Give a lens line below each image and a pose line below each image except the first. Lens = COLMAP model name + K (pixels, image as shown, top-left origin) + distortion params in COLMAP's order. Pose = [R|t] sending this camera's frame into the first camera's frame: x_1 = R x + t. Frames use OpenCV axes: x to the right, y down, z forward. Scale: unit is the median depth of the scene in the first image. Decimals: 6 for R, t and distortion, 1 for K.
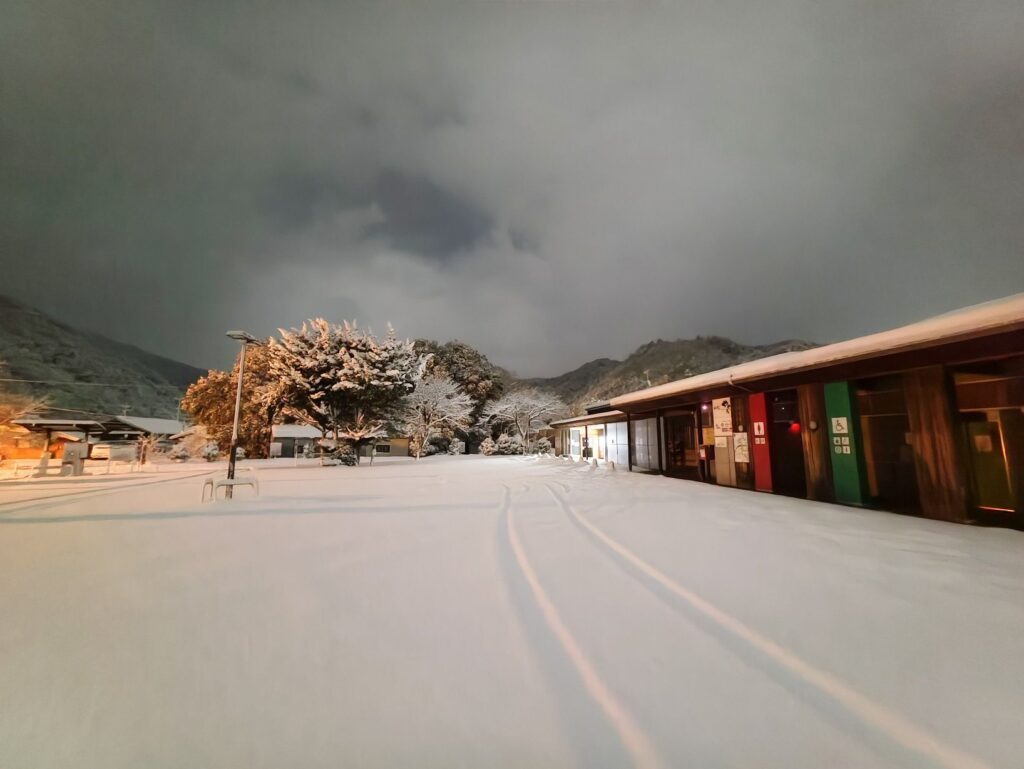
lens RADIAL K [[412.7, 0, 519.4], [0, 412.7, 384.7], [0, 0, 1]] dist [0.000323, 0.000324]
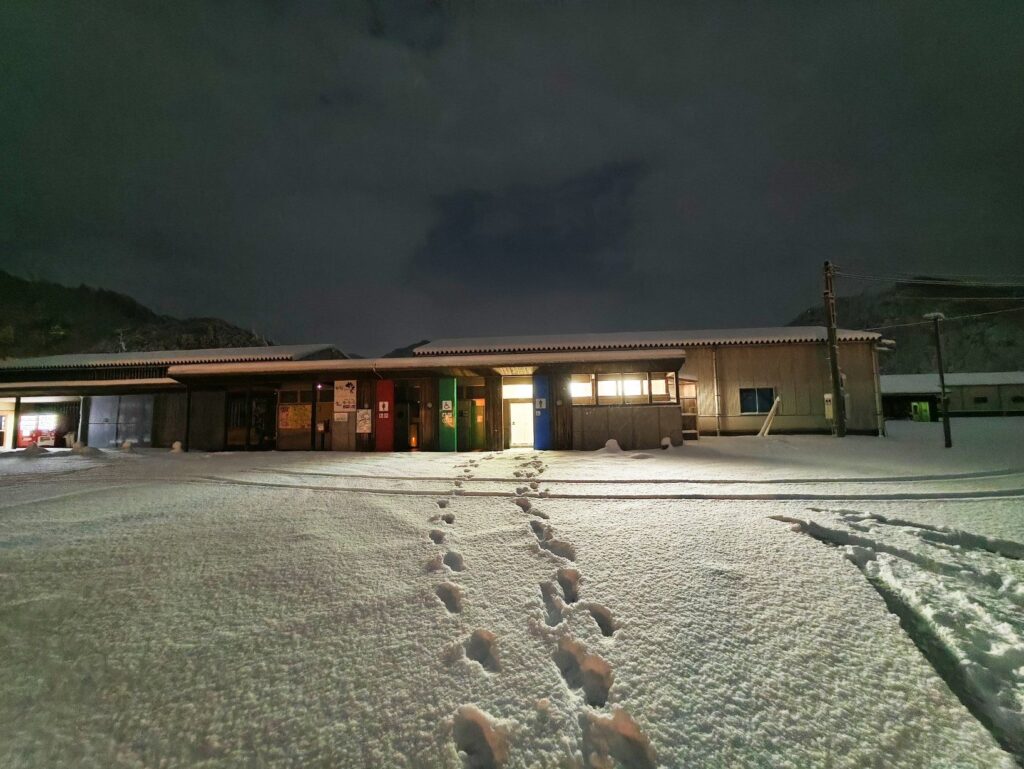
lens RADIAL K [[412.7, 0, 519.4], [0, 412.7, 384.7], [0, 0, 1]] dist [0.000323, 0.000324]
pose [[0.281278, 0.082588, 0.956066, -0.098256], [-0.120893, 0.991402, -0.050073, 0.008577], [-0.951981, -0.101498, 0.288843, 0.034791]]
